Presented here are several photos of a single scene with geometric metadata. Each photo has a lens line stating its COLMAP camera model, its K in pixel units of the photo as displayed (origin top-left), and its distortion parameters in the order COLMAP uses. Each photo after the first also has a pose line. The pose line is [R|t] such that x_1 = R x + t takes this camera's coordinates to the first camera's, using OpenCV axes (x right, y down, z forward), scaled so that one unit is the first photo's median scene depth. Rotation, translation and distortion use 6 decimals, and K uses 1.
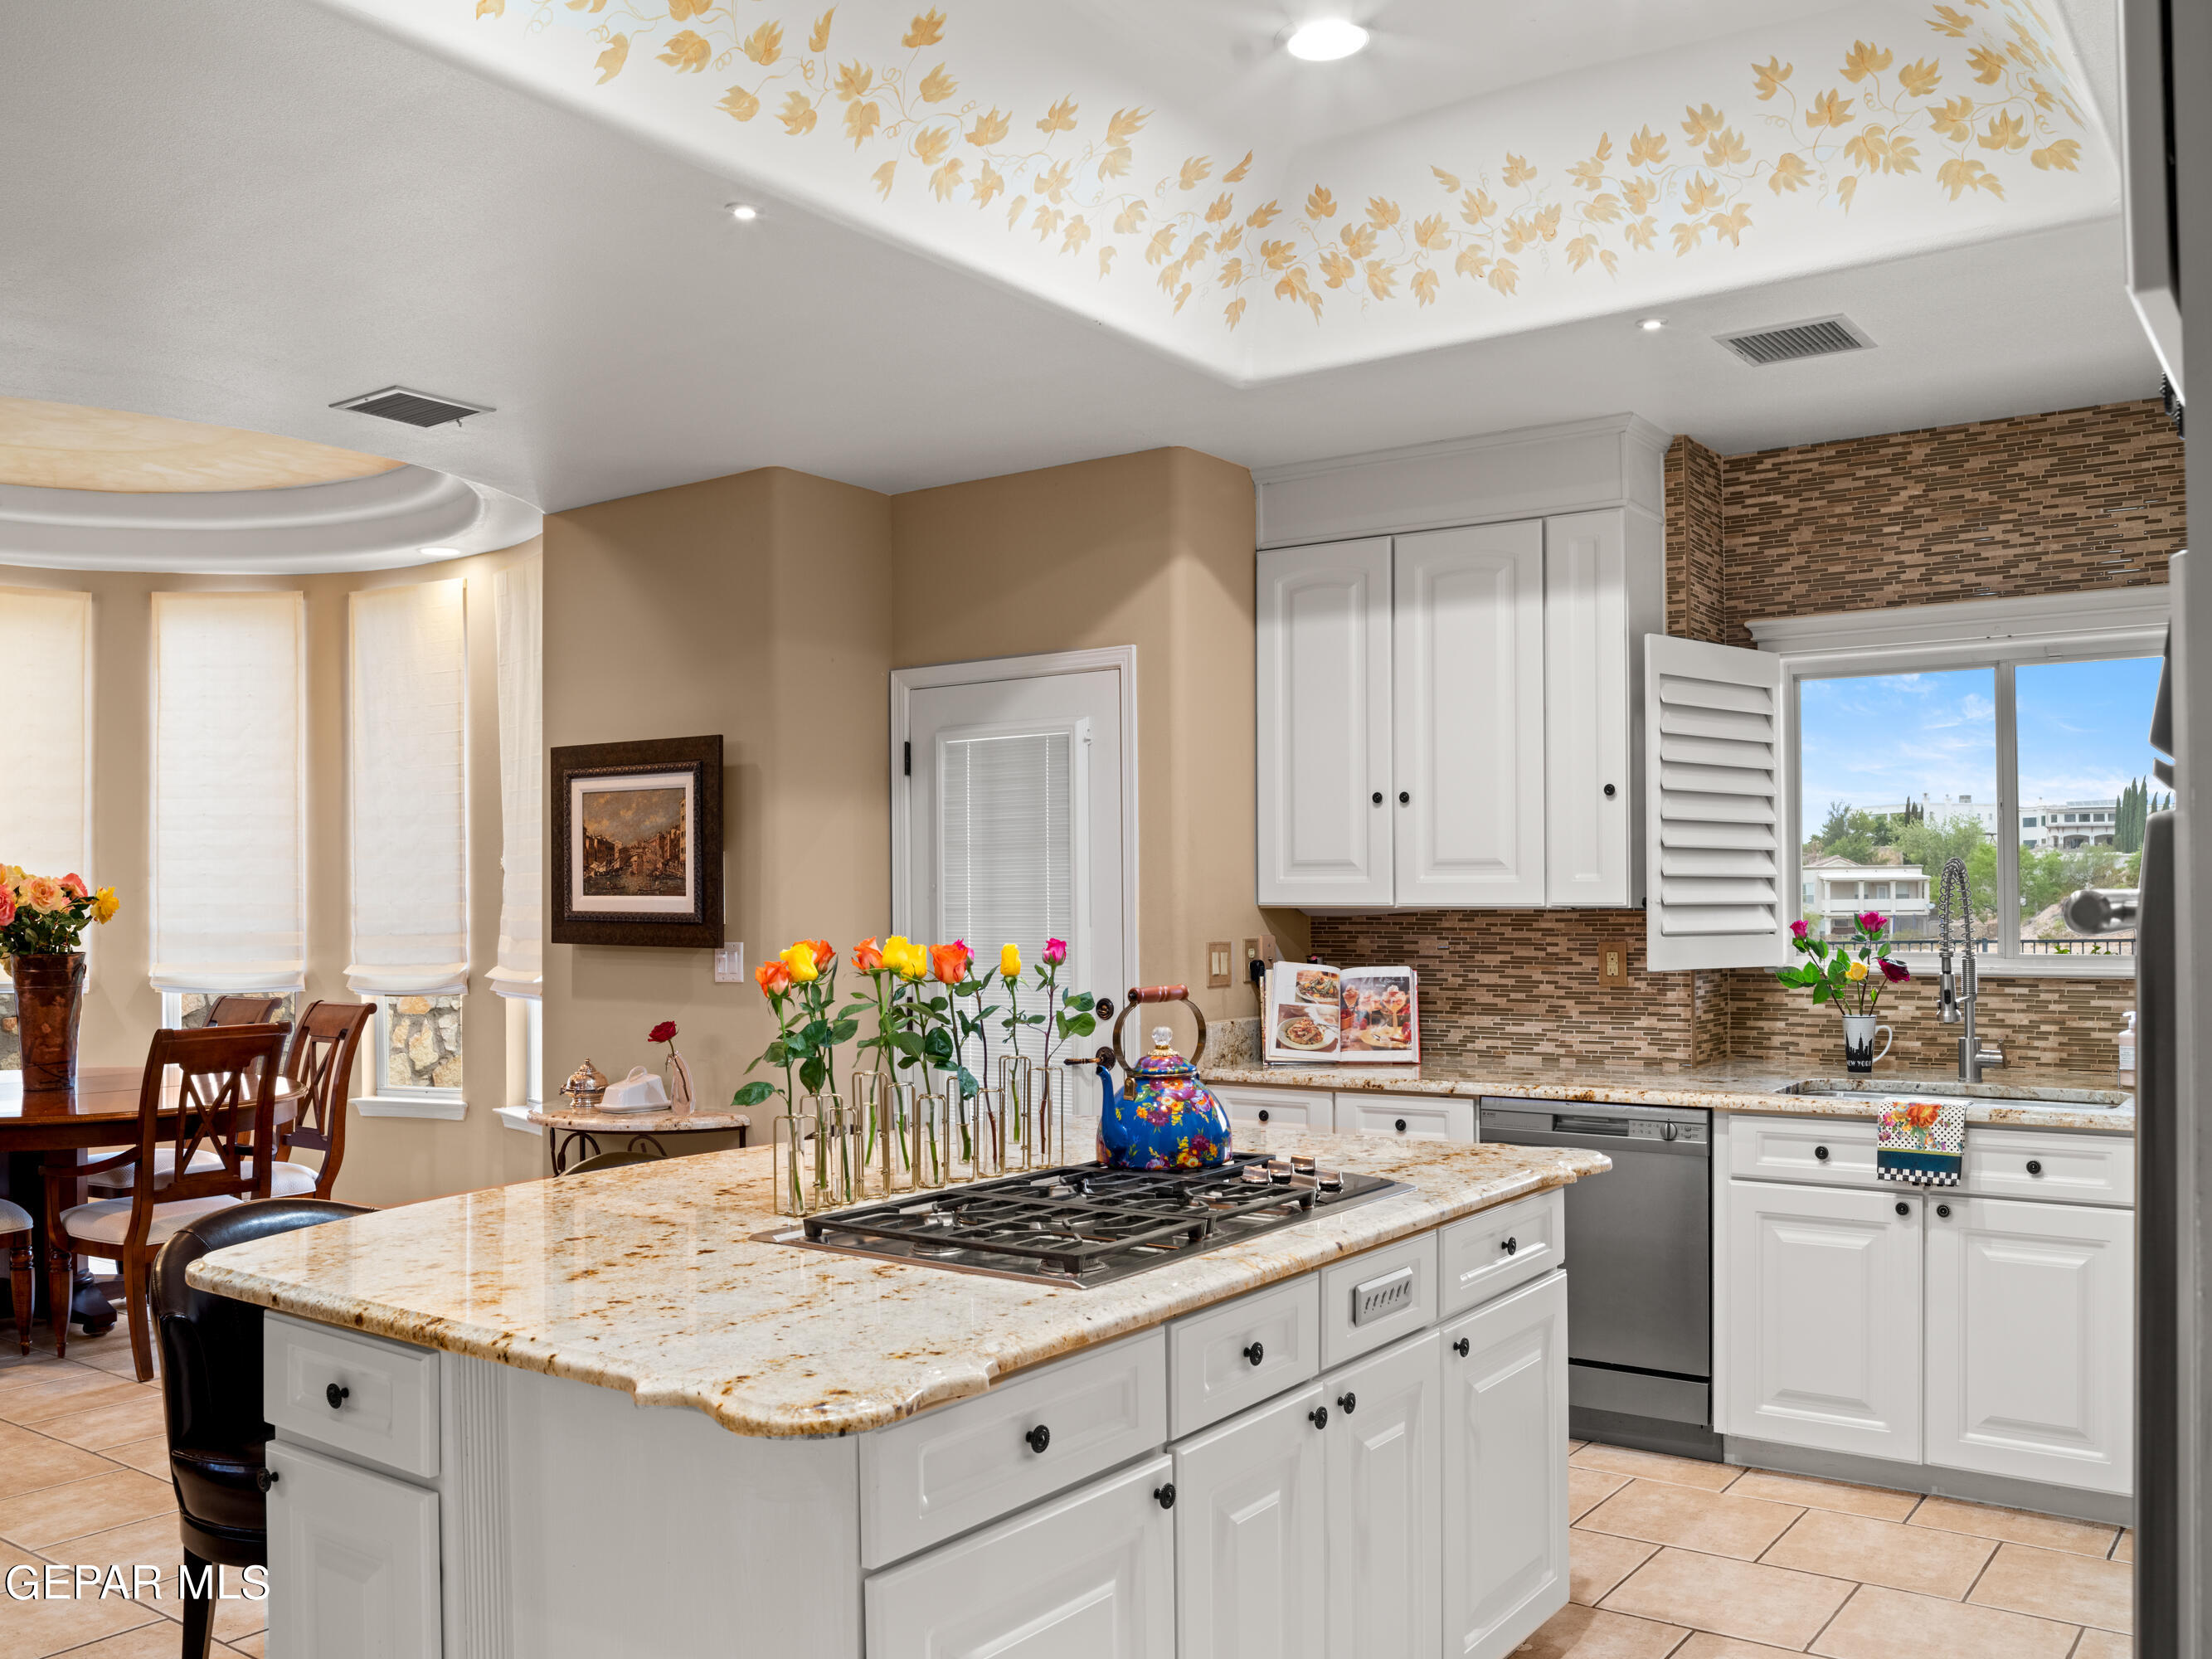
lens RADIAL K [[1851.1, 0, 1135.7], [0, 1851.1, 871.5], [0, 0, 1]] dist [-0.097611, 0.077814]
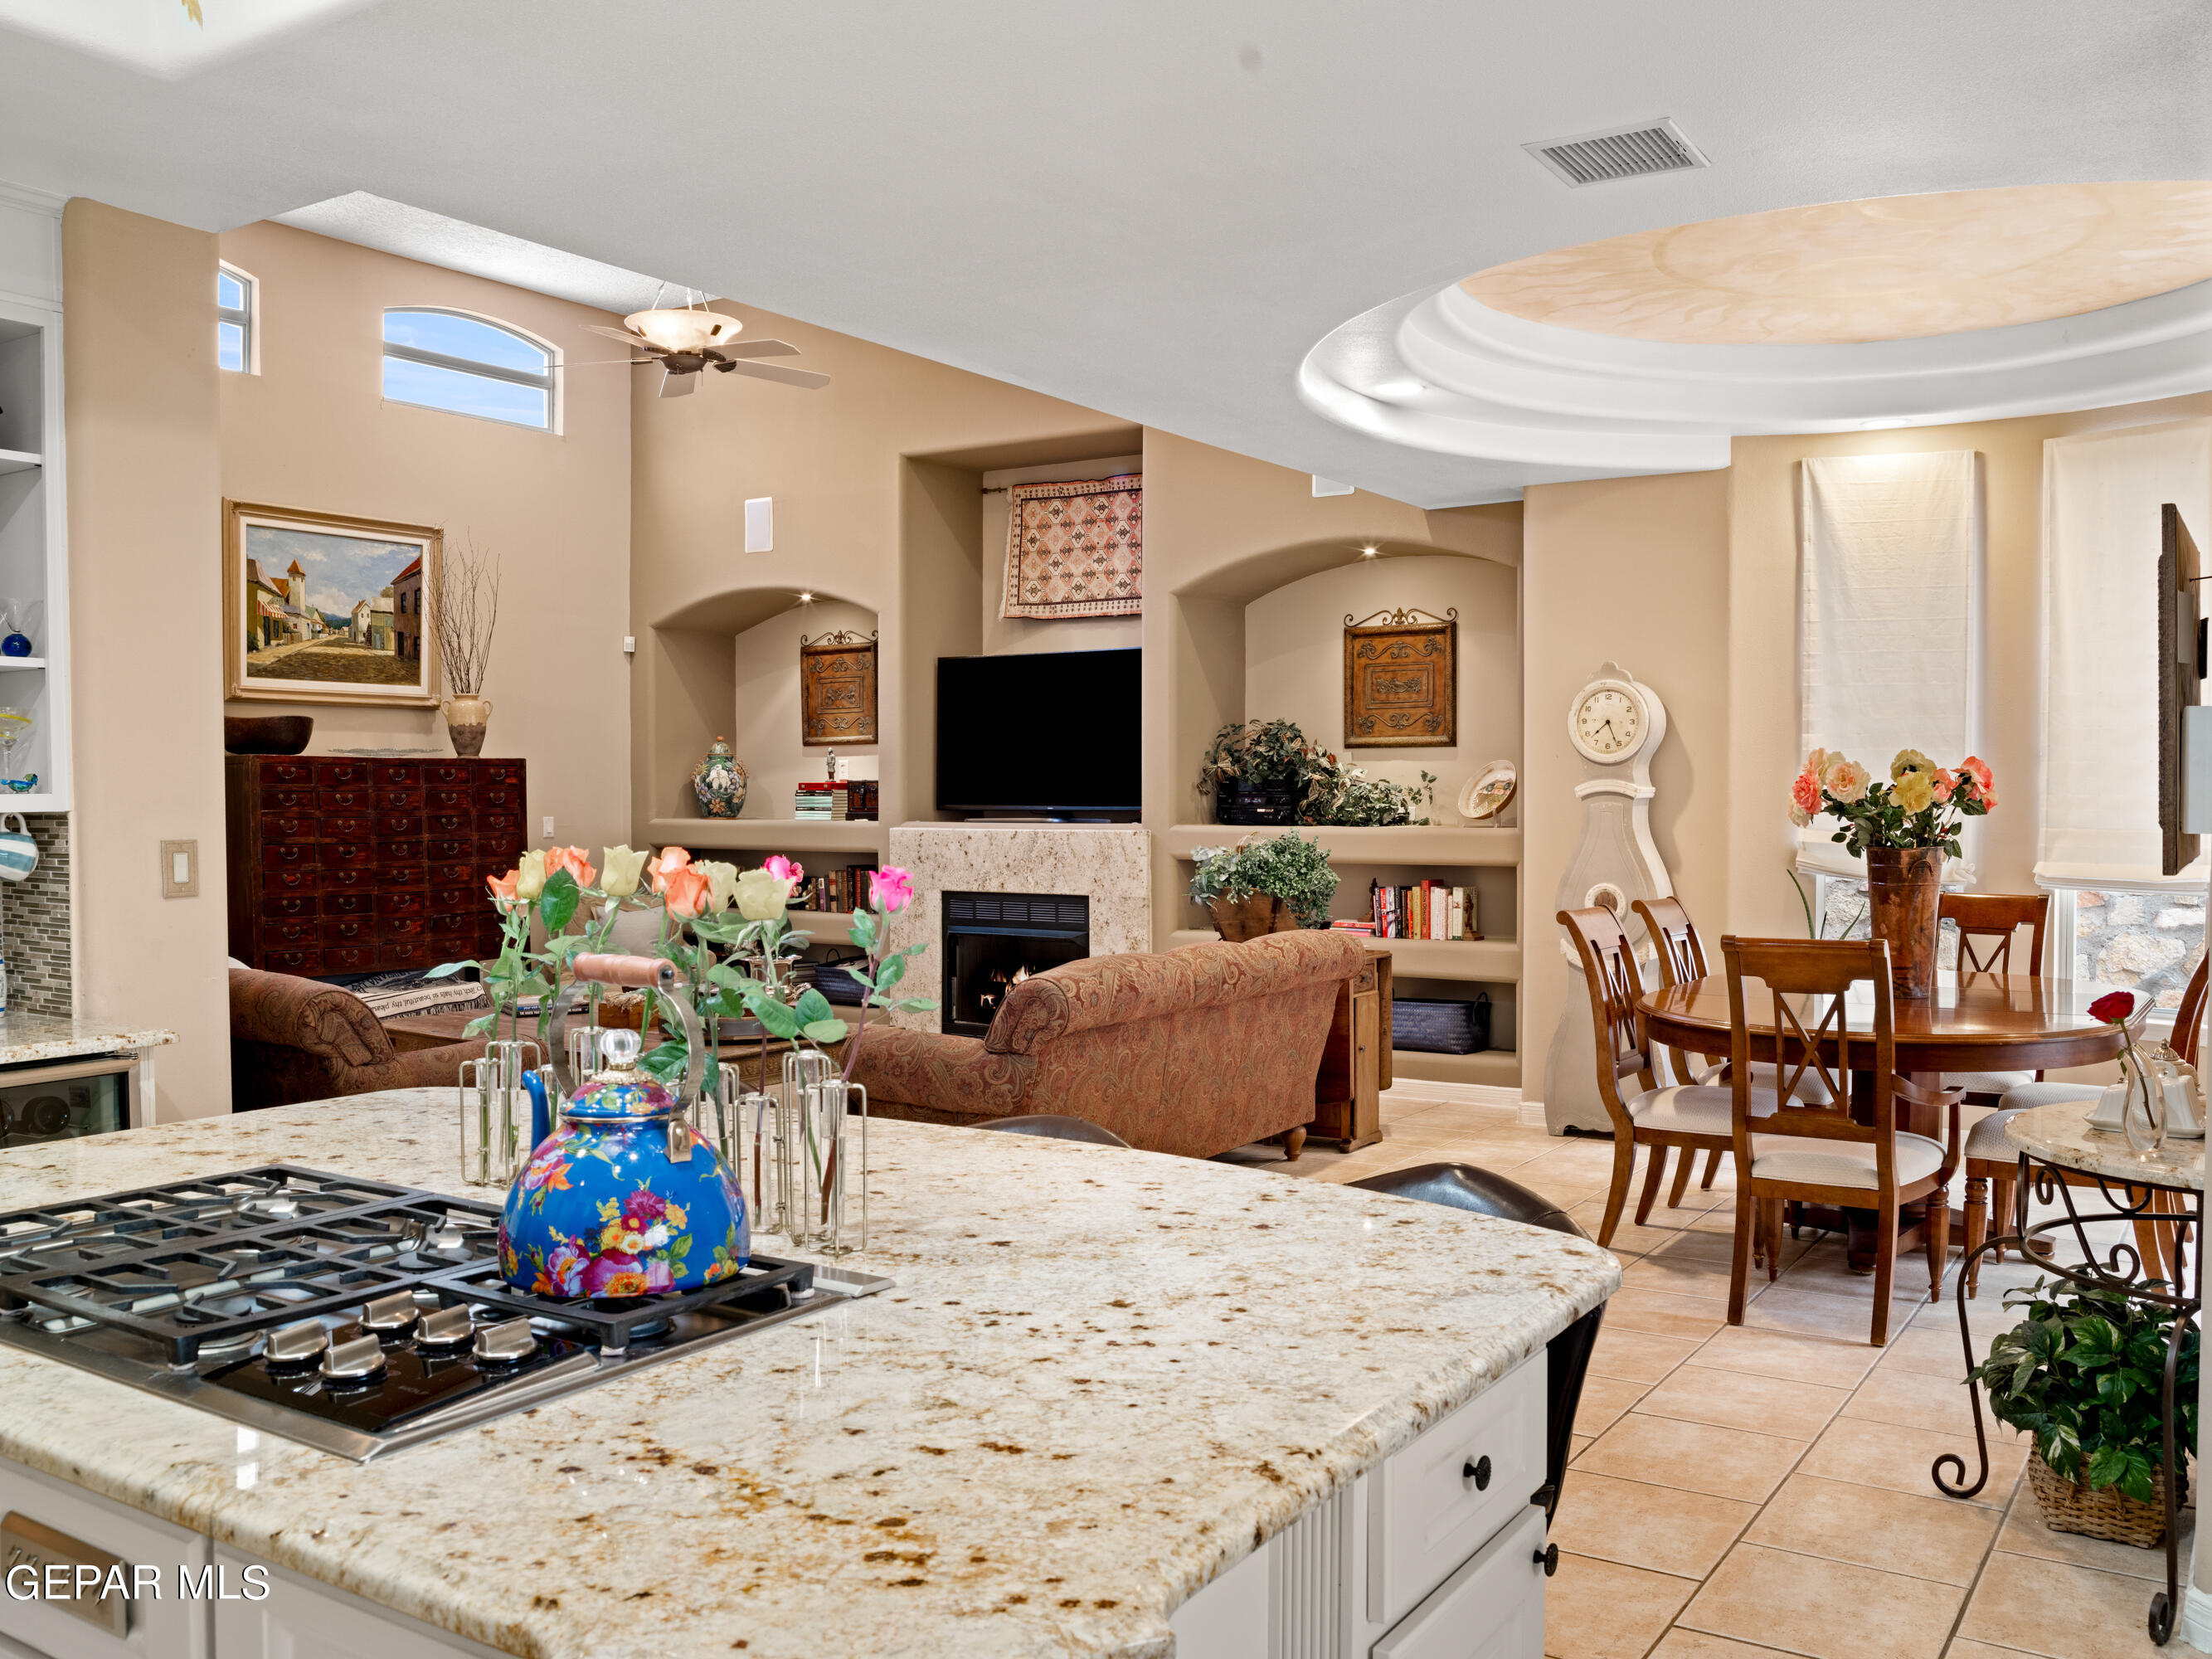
lens RADIAL K [[1851.1, 0, 1135.7], [0, 1851.1, 871.5], [0, 0, 1]] dist [-0.097611, 0.077814]
pose [[0.045426, 0.048565, -0.997786, 0.340519], [0.016790, 0.998639, 0.049371, 0.007680], [0.998827, -0.018996, 0.044549, 0.681903]]
